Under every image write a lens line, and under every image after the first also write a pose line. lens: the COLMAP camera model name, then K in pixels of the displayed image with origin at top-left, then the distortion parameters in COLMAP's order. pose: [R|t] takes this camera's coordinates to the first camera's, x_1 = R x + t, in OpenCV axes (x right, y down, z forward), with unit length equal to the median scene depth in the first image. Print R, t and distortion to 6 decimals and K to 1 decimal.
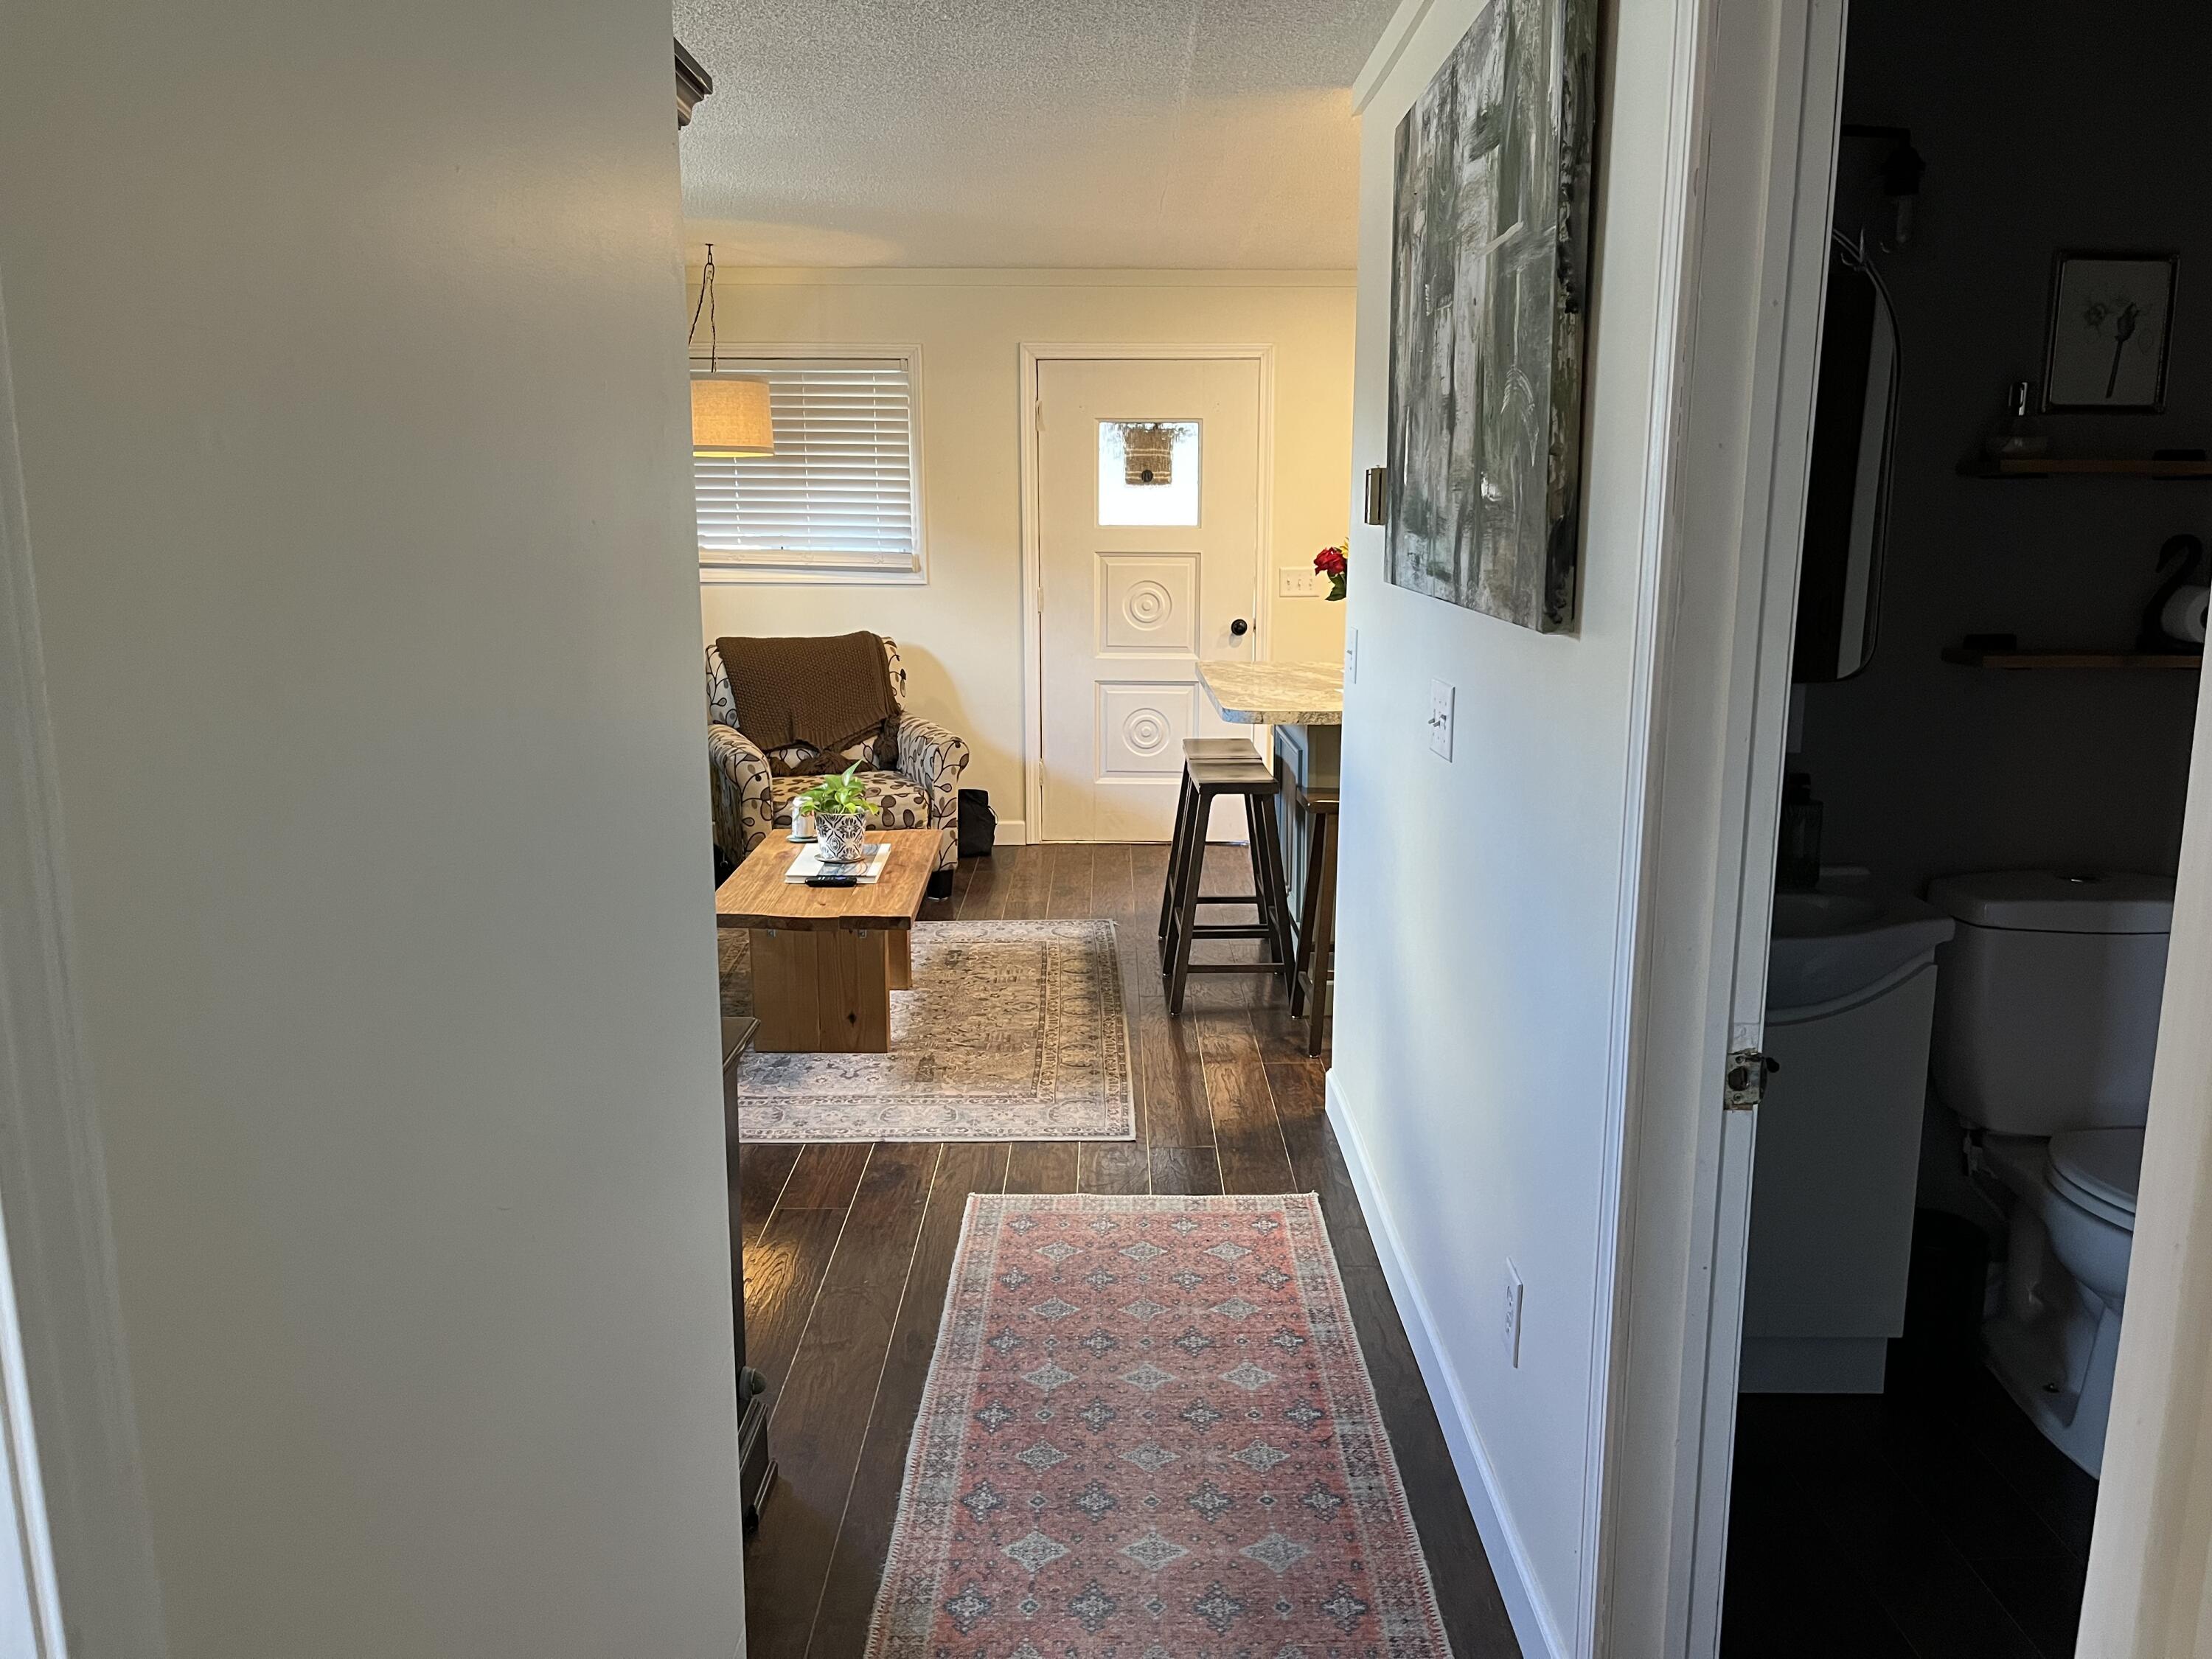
lens RADIAL K [[1708.9, 0, 1111.5], [0, 1708.9, 862.9], [0, 0, 1]] dist [0.055979, -0.048360]
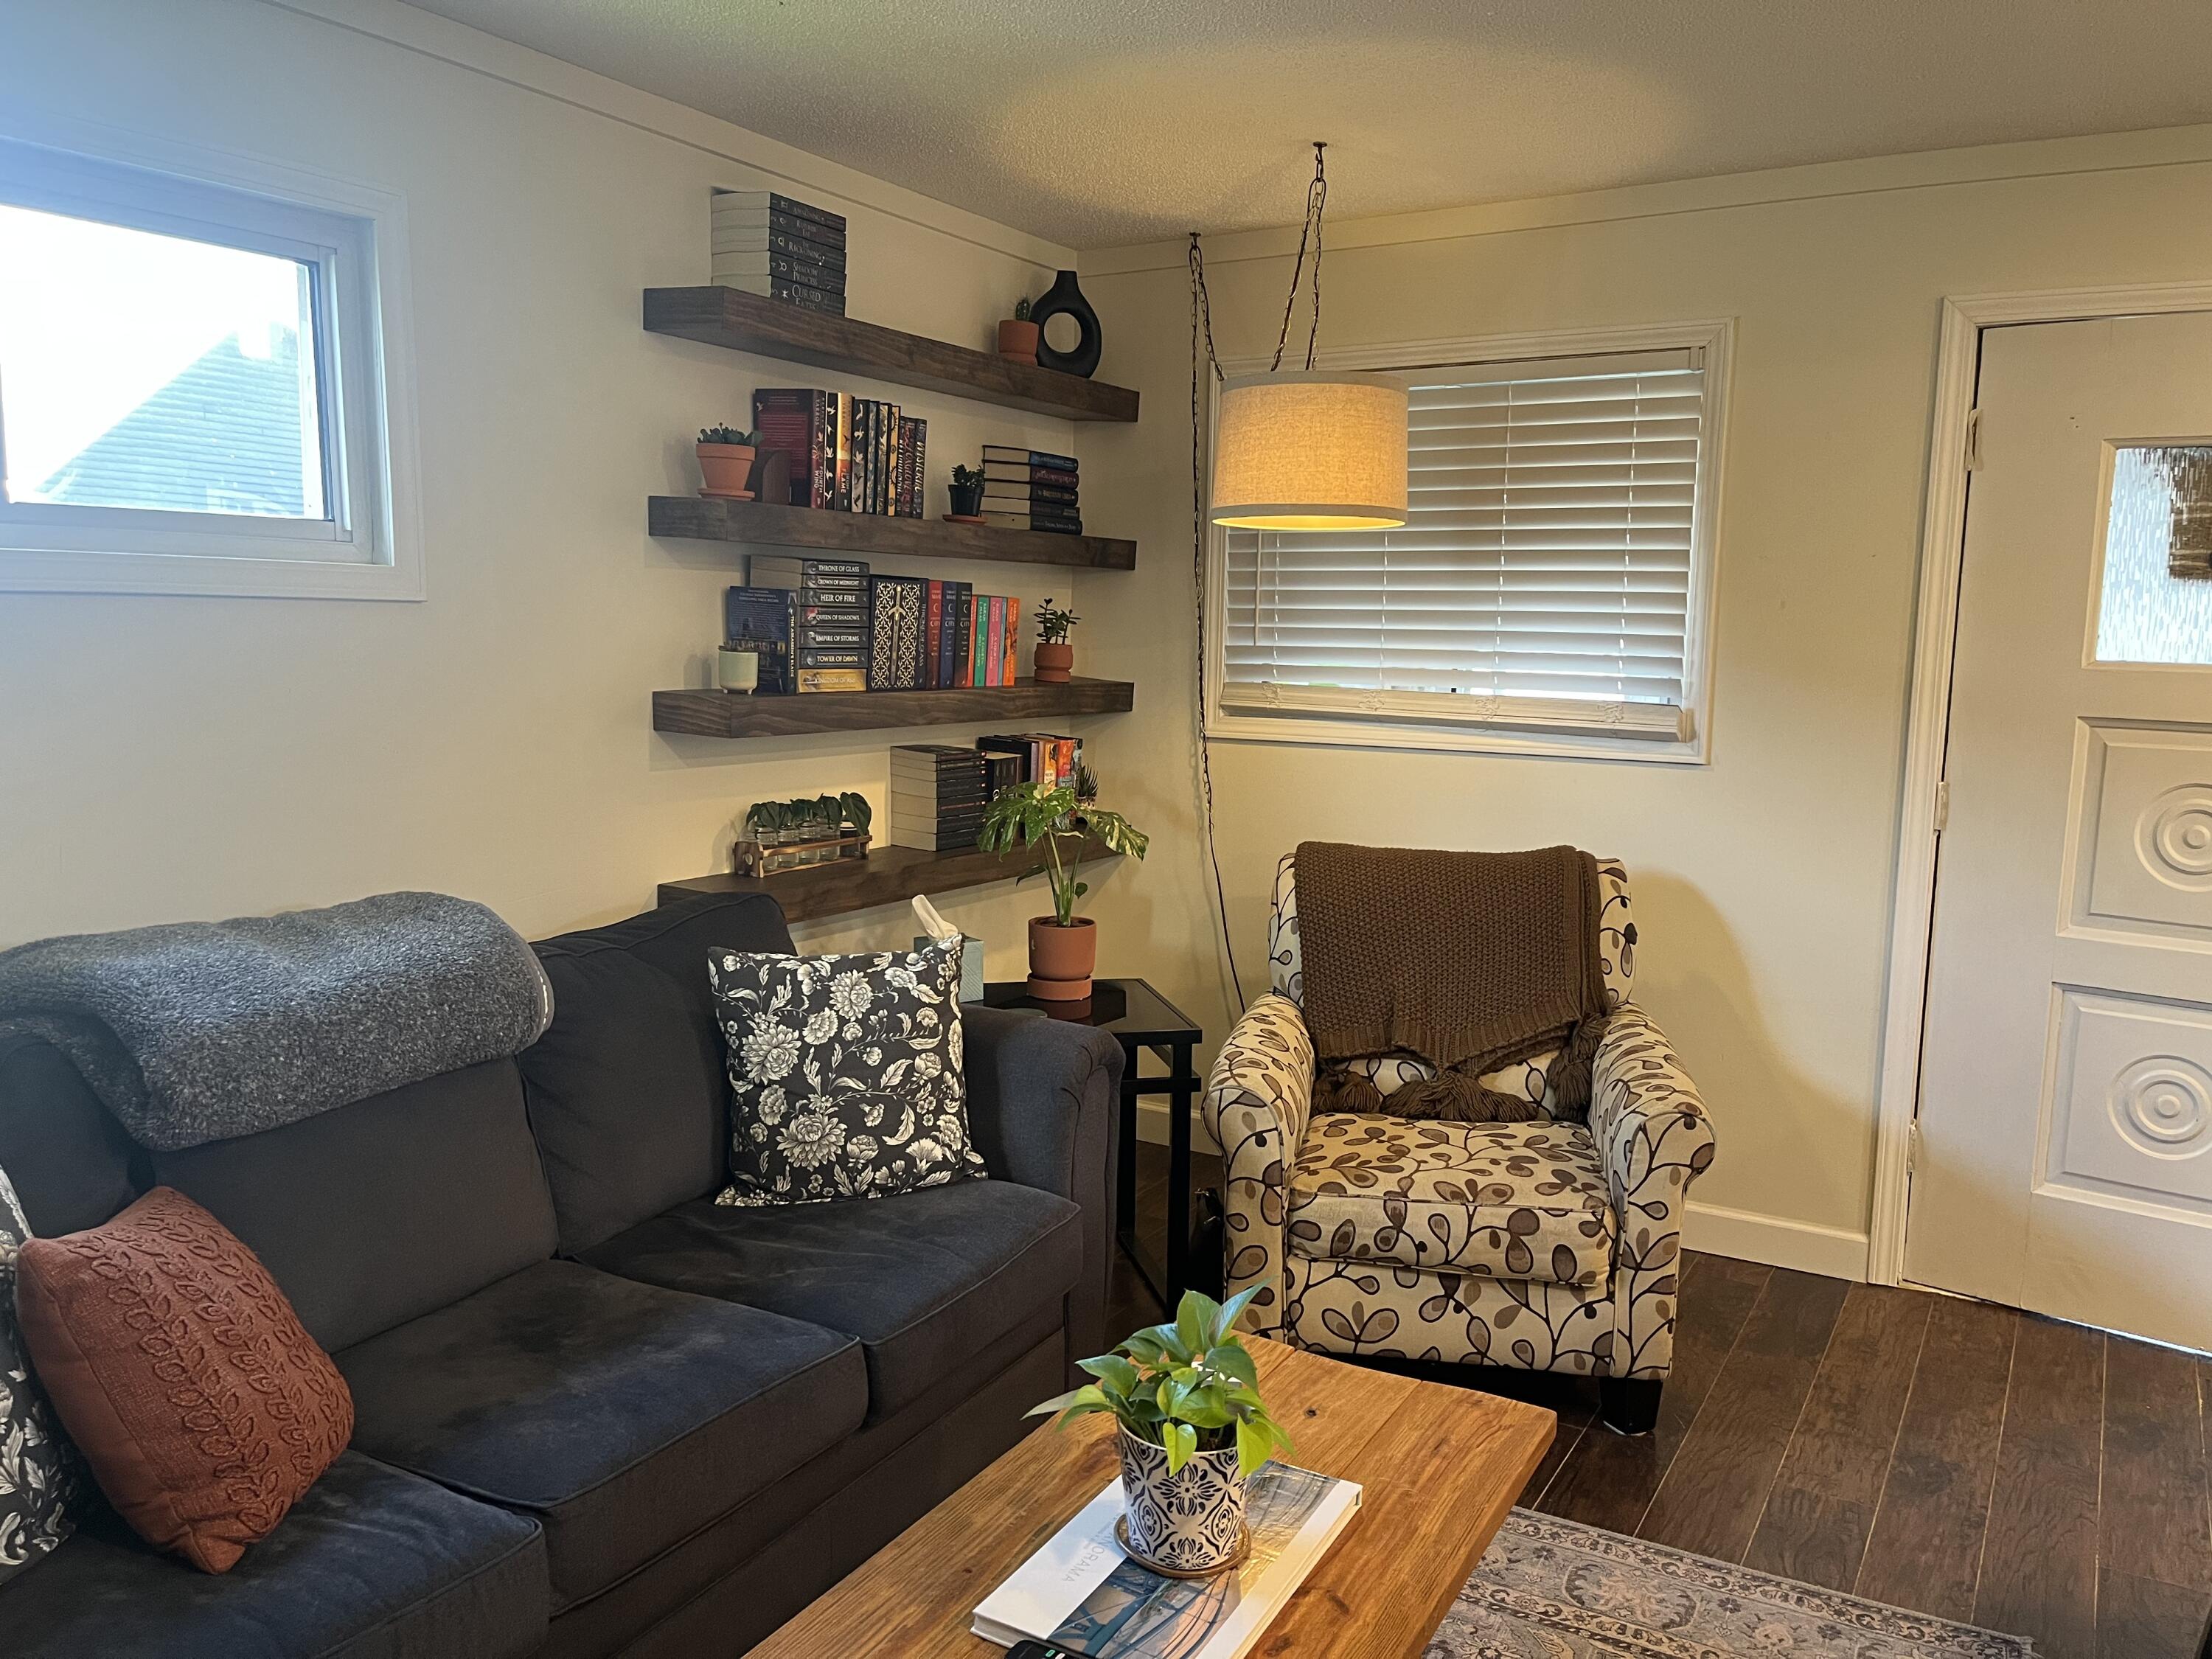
lens RADIAL K [[1708.9, 0, 1111.5], [0, 1708.9, 862.9], [0, 0, 1]] dist [0.055979, -0.048360]
pose [[0.865607, 0.082512, -0.493878, -0.001030], [-0.117460, 0.992268, -0.040090, -0.094626], [0.486752, 0.092713, 0.868606, 0.475938]]
